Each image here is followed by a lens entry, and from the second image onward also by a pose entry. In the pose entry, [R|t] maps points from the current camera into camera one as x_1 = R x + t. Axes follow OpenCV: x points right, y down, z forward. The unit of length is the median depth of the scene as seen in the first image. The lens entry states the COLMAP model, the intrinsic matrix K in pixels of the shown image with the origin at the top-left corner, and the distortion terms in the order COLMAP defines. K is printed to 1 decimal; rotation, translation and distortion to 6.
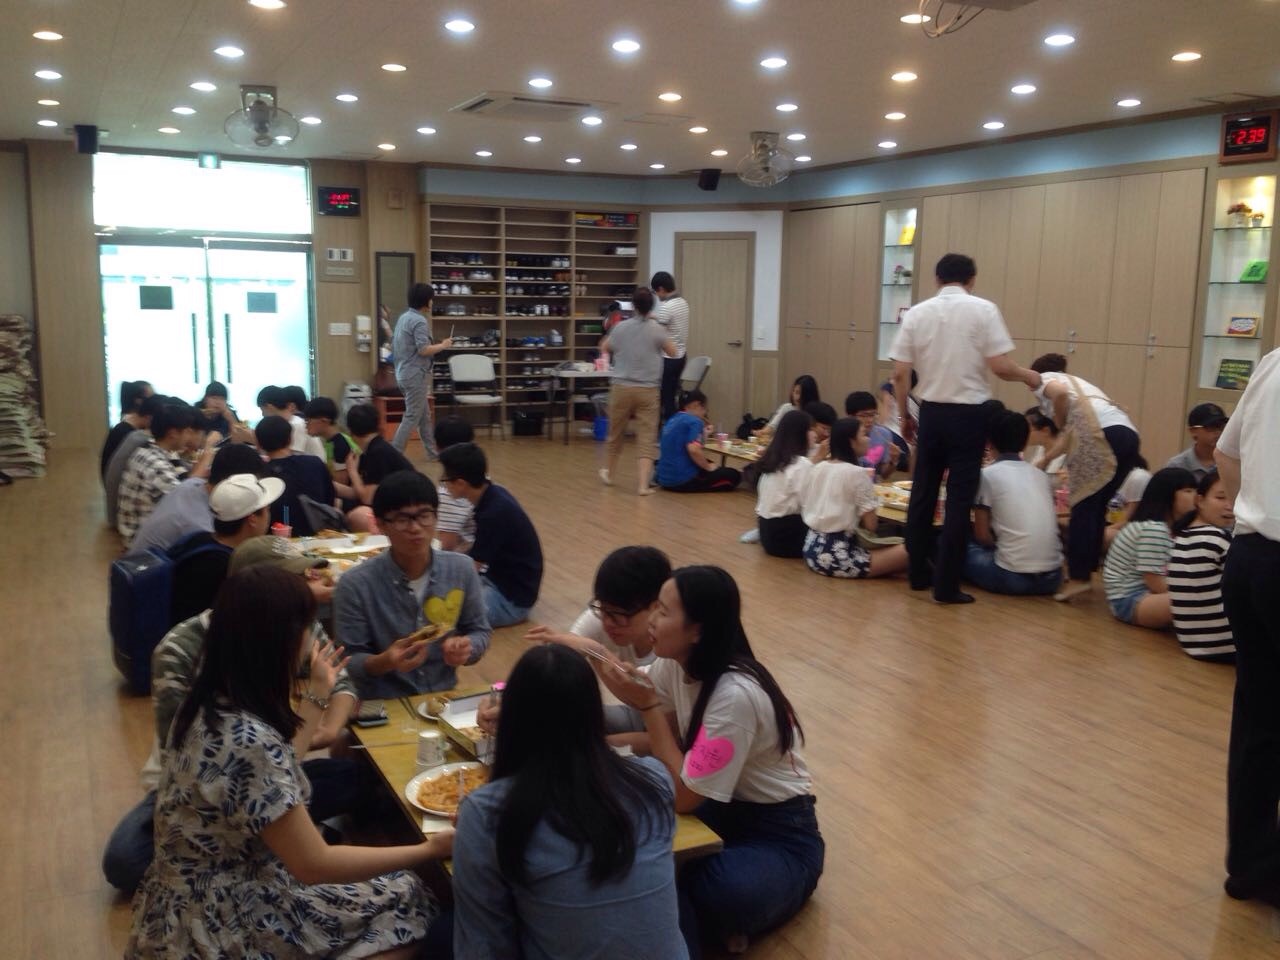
lens RADIAL K [[1186.1, 0, 633.4], [0, 1186.1, 515.3], [0, 0, 1]] dist [0.039239, 0.000000]
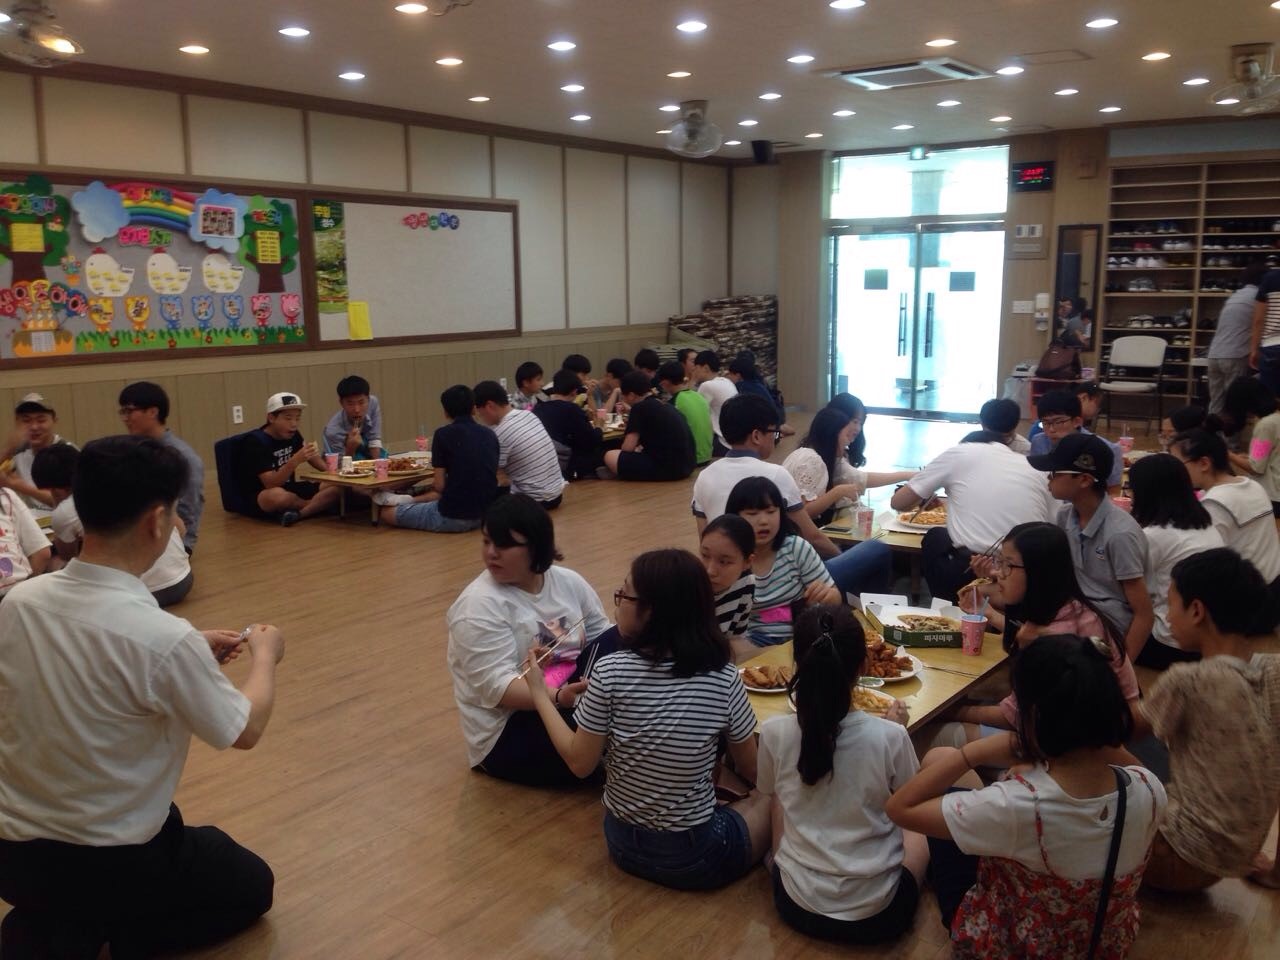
lens RADIAL K [[1186.1, 0, 651.8], [0, 1186.1, 486.1], [0, 0, 1]] dist [0.039239, 0.000000]
pose [[0.498990, 0.136631, -0.855769, 0.465638], [-0.144274, 0.986810, 0.073428, -0.039134], [0.854514, 0.086825, 0.512121, 0.251318]]
